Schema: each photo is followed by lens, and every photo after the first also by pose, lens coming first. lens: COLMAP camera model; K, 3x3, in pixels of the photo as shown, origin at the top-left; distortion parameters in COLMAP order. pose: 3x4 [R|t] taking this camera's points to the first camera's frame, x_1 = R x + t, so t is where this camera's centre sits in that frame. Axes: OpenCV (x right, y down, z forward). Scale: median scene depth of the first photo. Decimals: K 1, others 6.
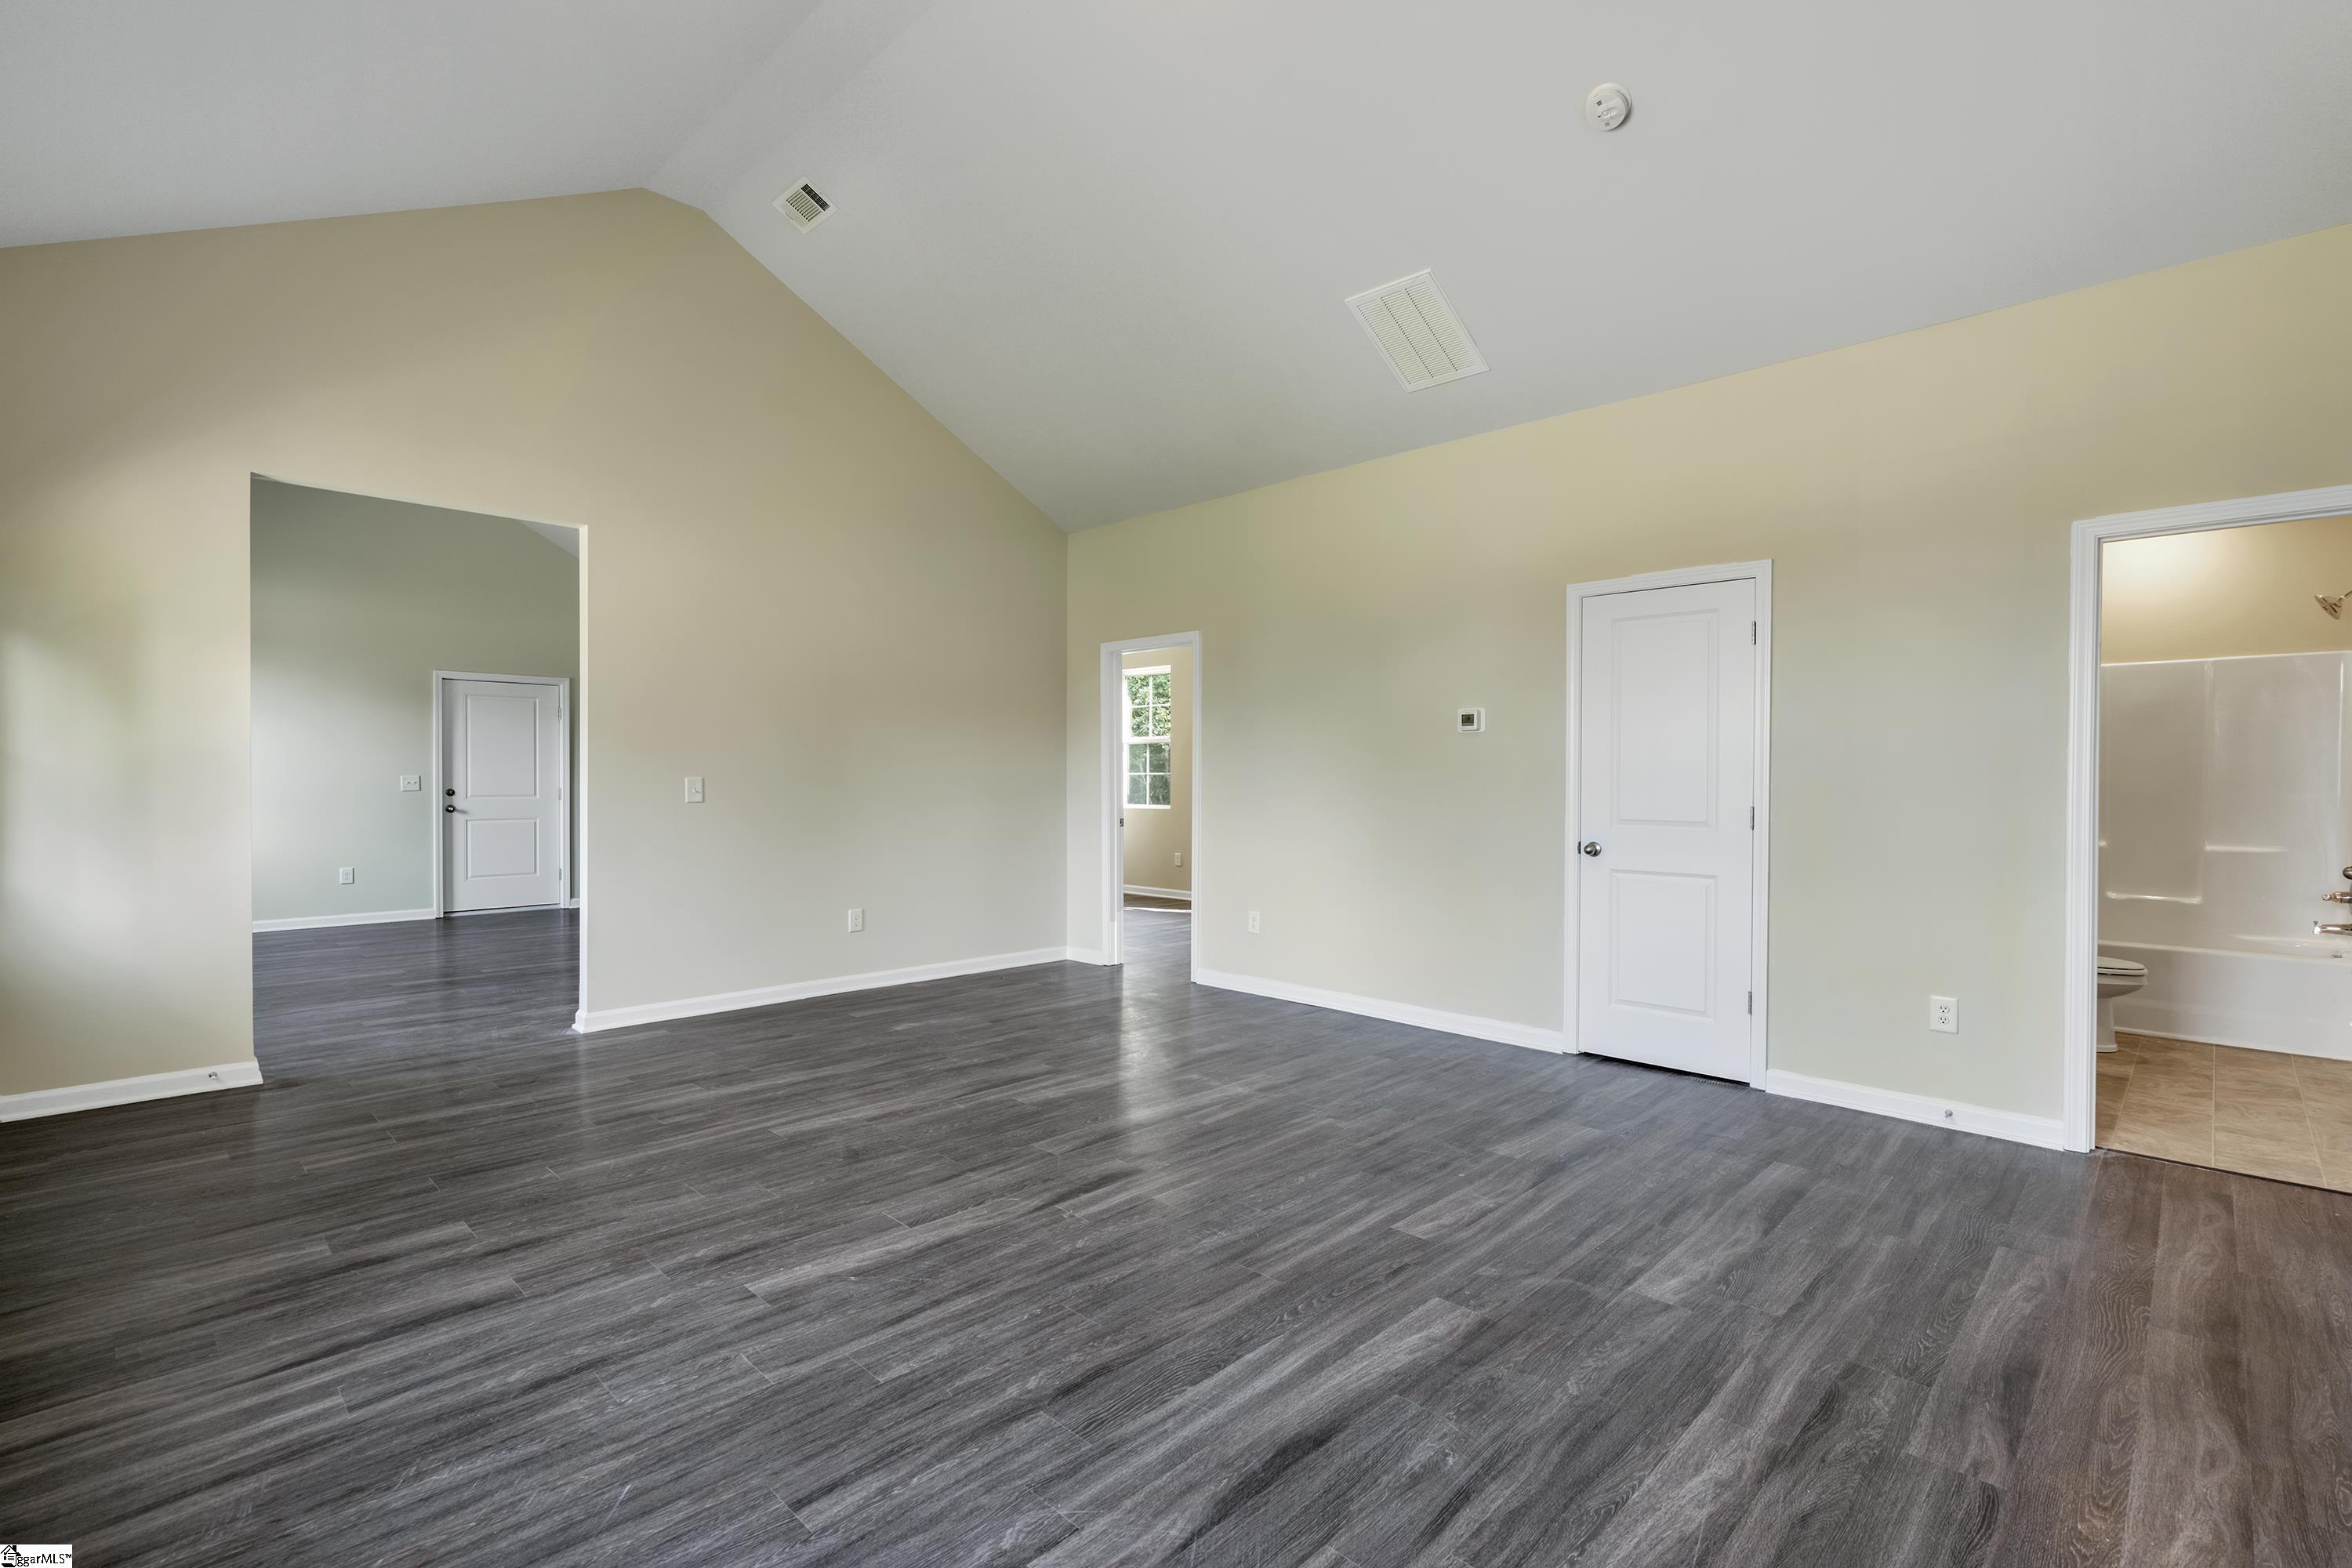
lens RADIAL K [[1058.9, 0, 1186.7], [0, 1058.9, 785.9], [0, 0, 1]] dist [-0.002893, 0.000614]
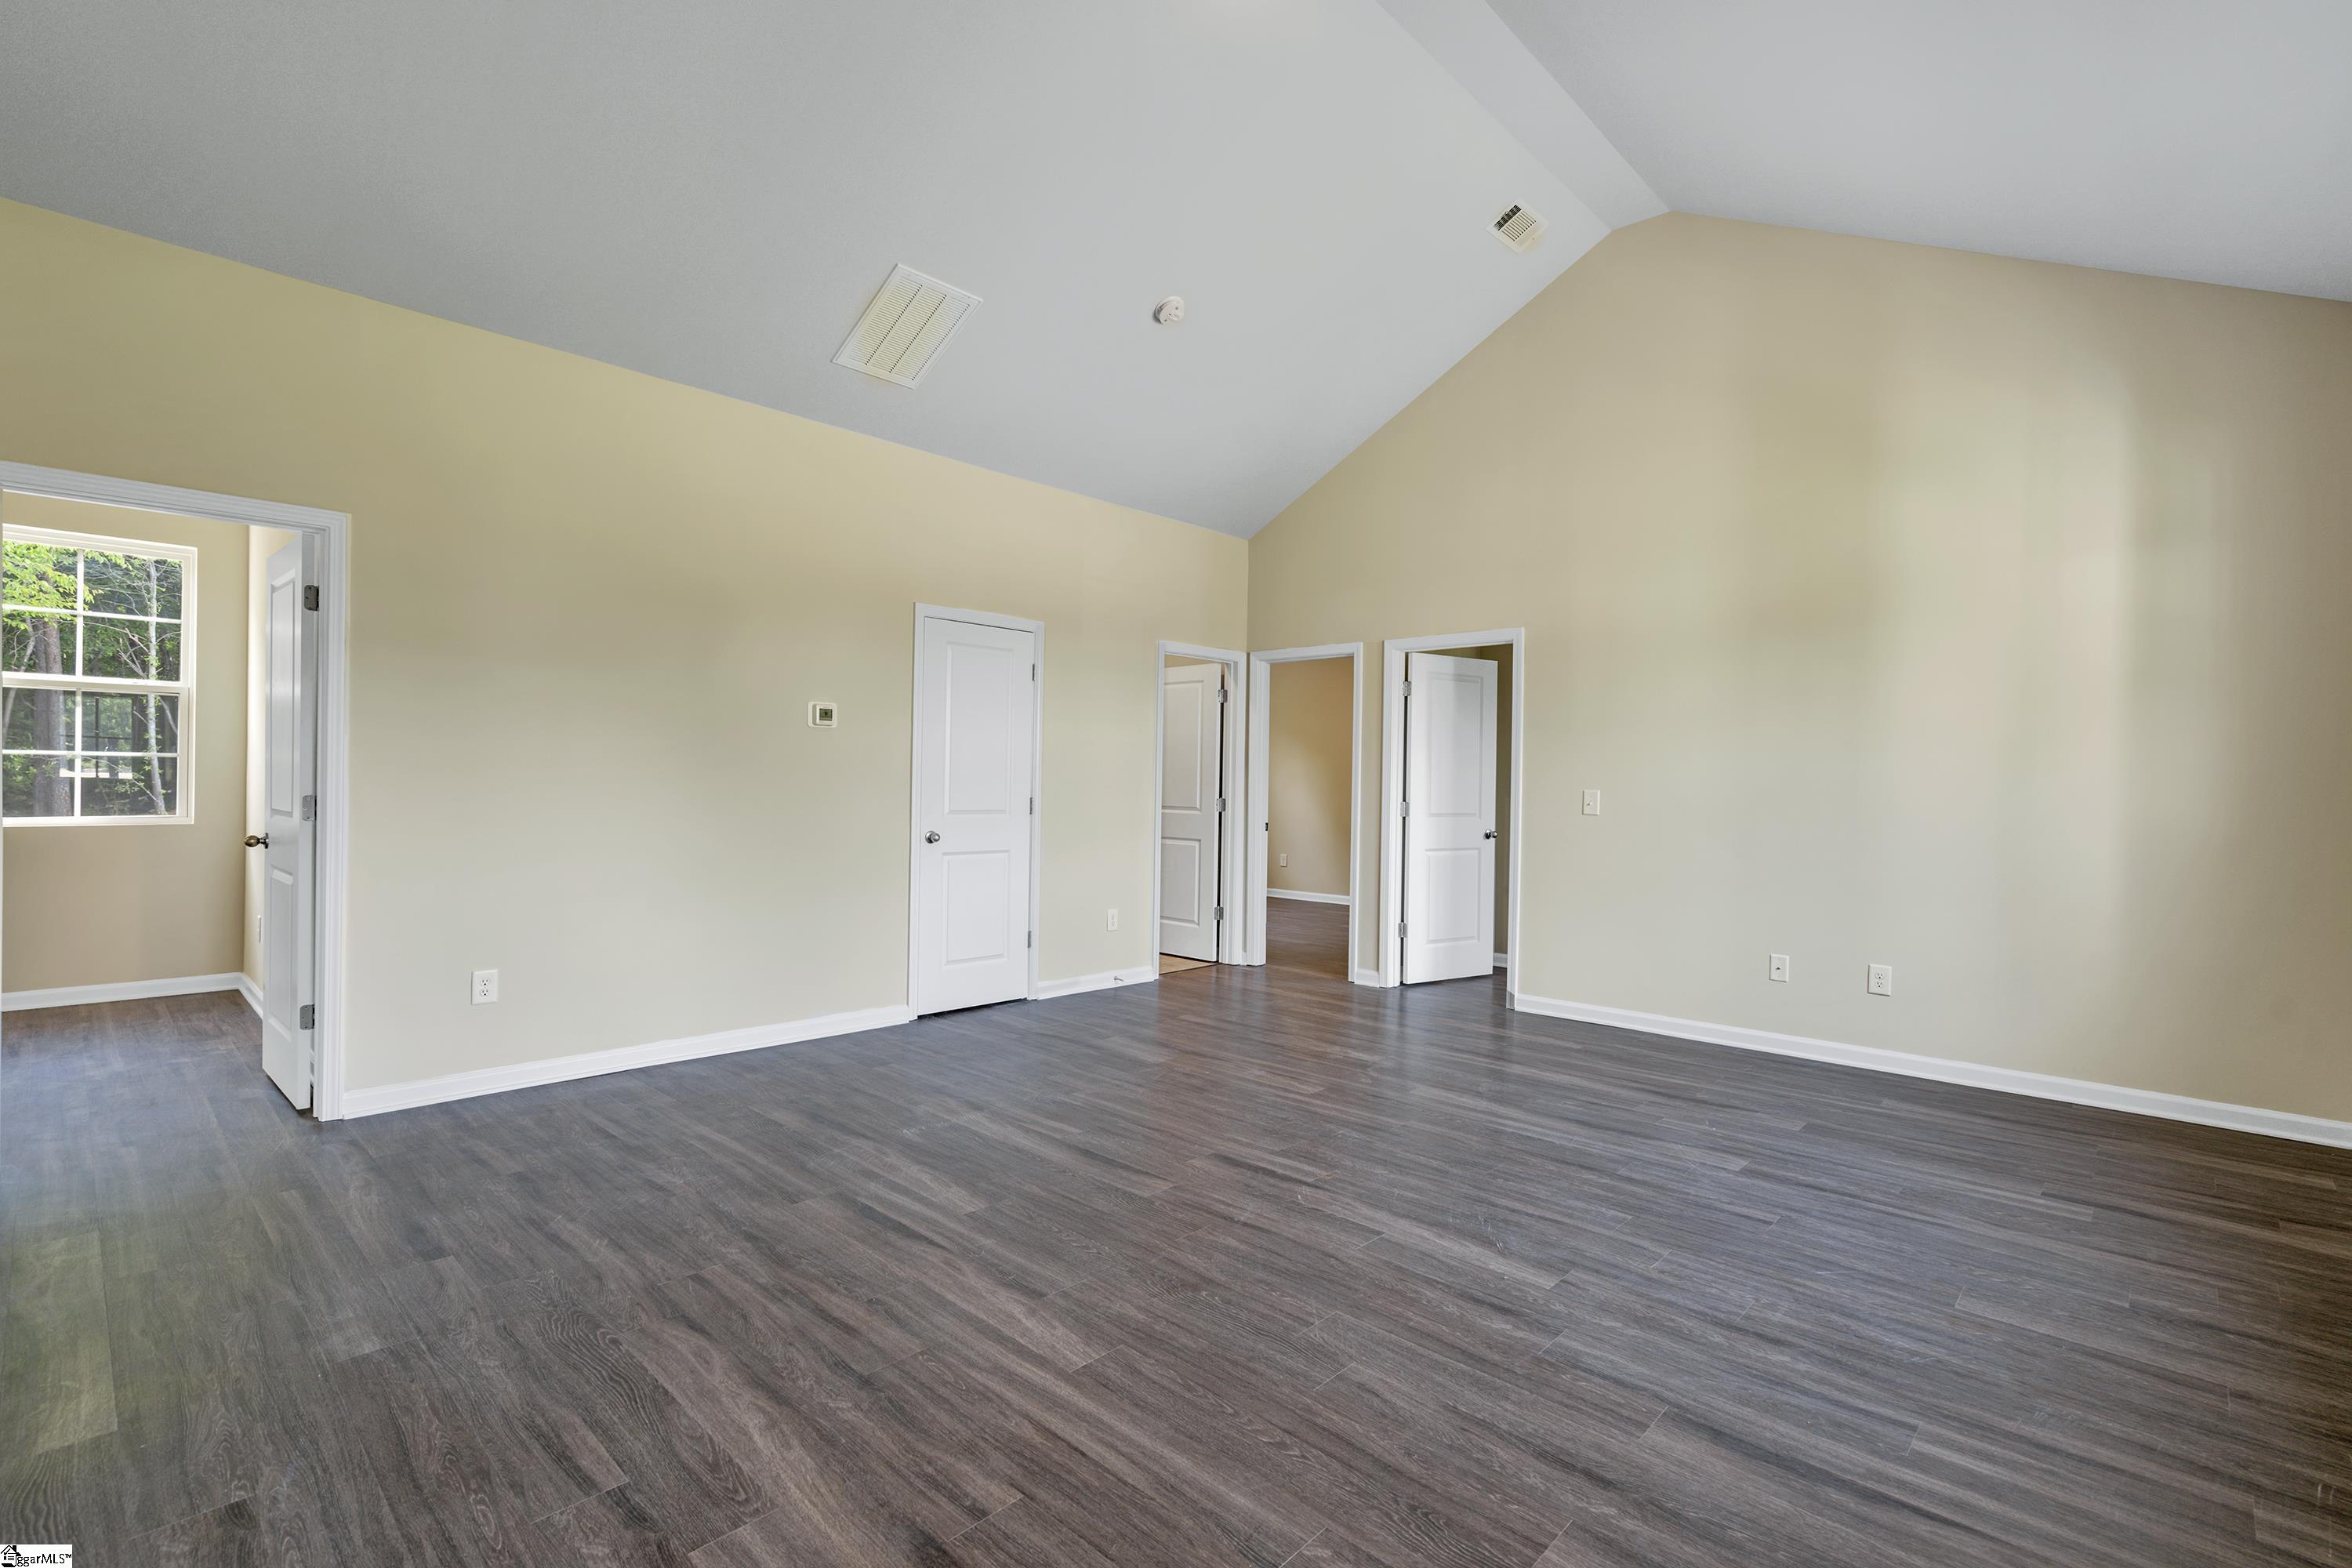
lens RADIAL K [[1058.9, 0, 1173.7], [0, 1058.9, 786.7], [0, 0, 1]] dist [-0.002893, 0.000614]
pose [[-0.004990, -0.008139, 0.999954, -1.425523], [-0.008388, 0.999932, 0.008097, -0.013286], [-0.999952, -0.008348, -0.005058, 1.368936]]
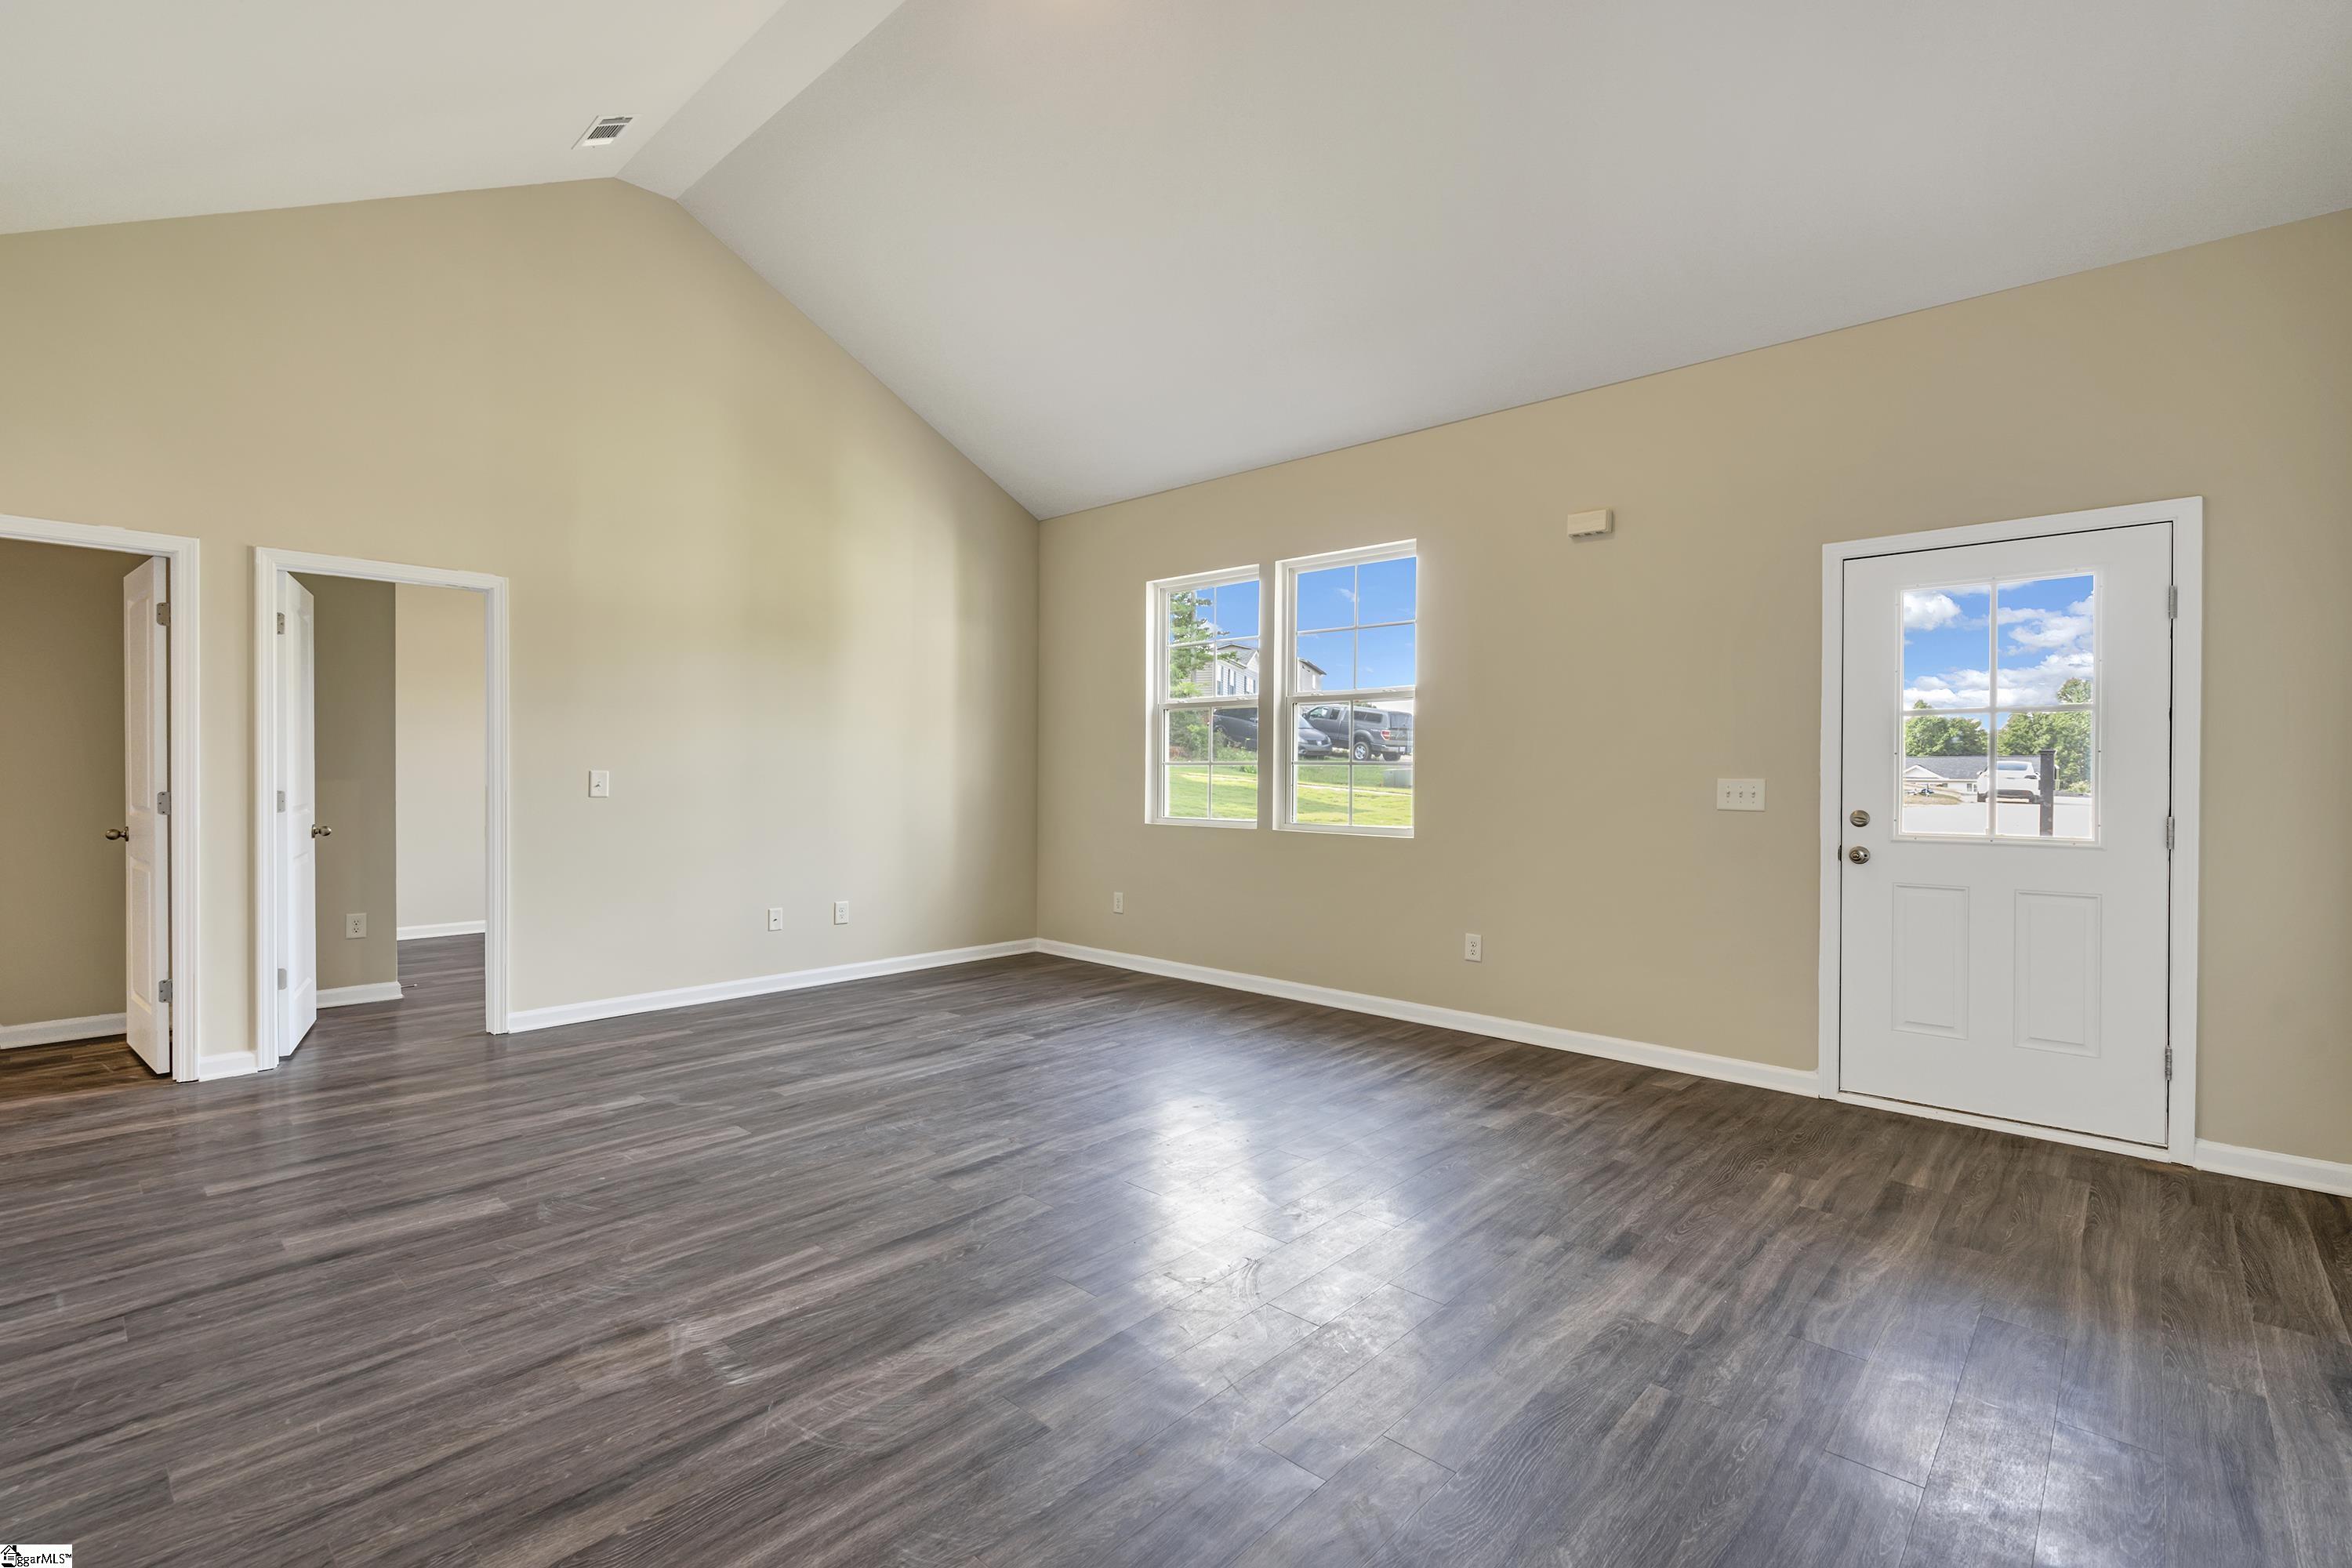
lens RADIAL K [[1058.9, 0, 1177.0], [0, 1058.9, 771.4], [0, 0, 1]] dist [-0.002893, 0.000614]
pose [[-0.999763, -0.010604, -0.019010, -0.312966], [-0.010728, 0.999922, 0.006459, -0.018822], [0.018940, 0.006661, -0.999798, 2.558308]]
